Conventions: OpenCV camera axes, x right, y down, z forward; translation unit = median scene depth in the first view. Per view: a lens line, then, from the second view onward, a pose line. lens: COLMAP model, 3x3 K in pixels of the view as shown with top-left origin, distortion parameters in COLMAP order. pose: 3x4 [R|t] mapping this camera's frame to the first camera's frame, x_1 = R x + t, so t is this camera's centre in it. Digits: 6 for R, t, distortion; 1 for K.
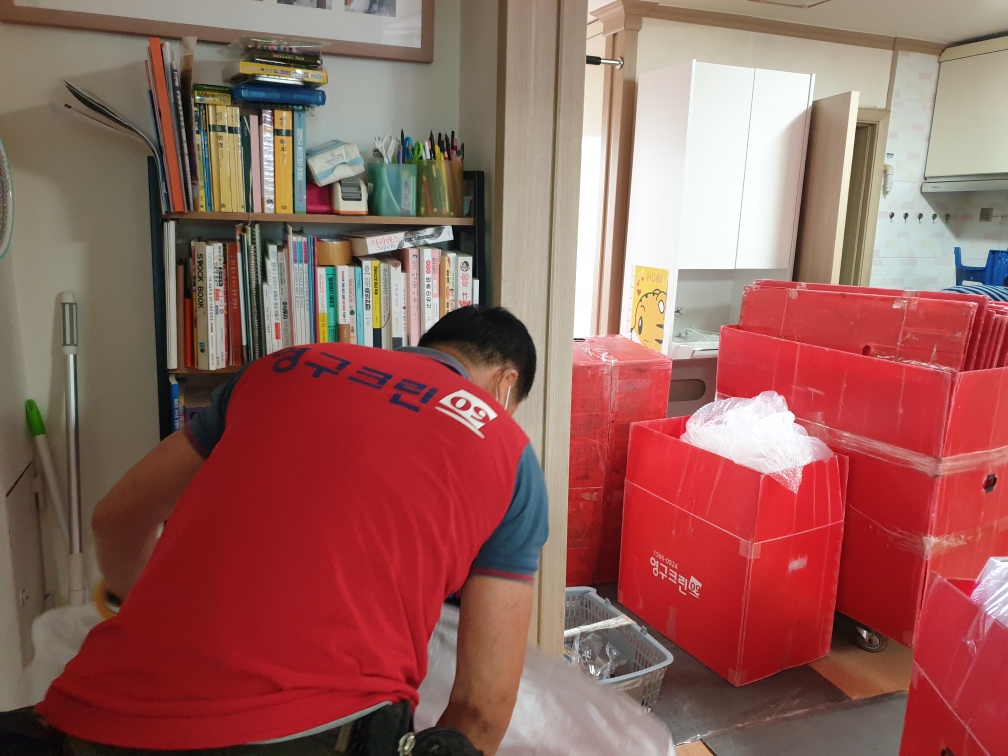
lens RADIAL K [[766.0, 0, 512.0], [0, 766.0, 365.3], [0, 0, 1]] dist [0.025414, -0.008188]
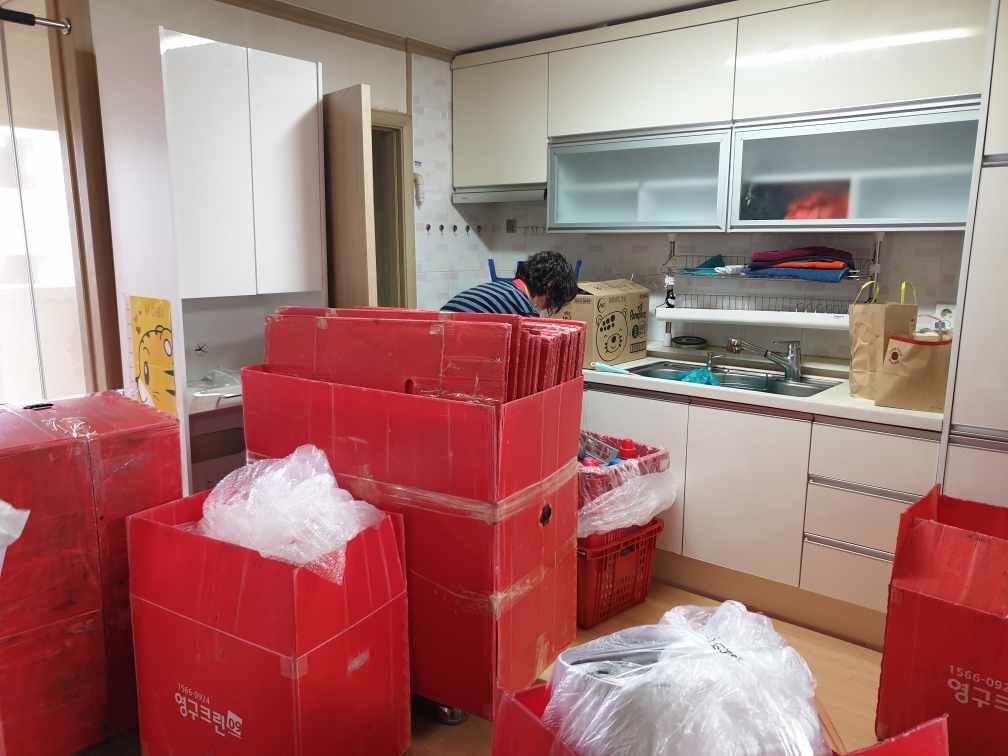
lens RADIAL K [[766.0, 0, 507.1], [0, 766.0, 375.5], [0, 0, 1]] dist [0.025414, -0.008188]
pose [[0.862228, -0.111841, 0.494018, 0.123458], [0.115523, 0.993034, 0.023187, -0.032999], [-0.493170, 0.037078, 0.869143, 0.188763]]
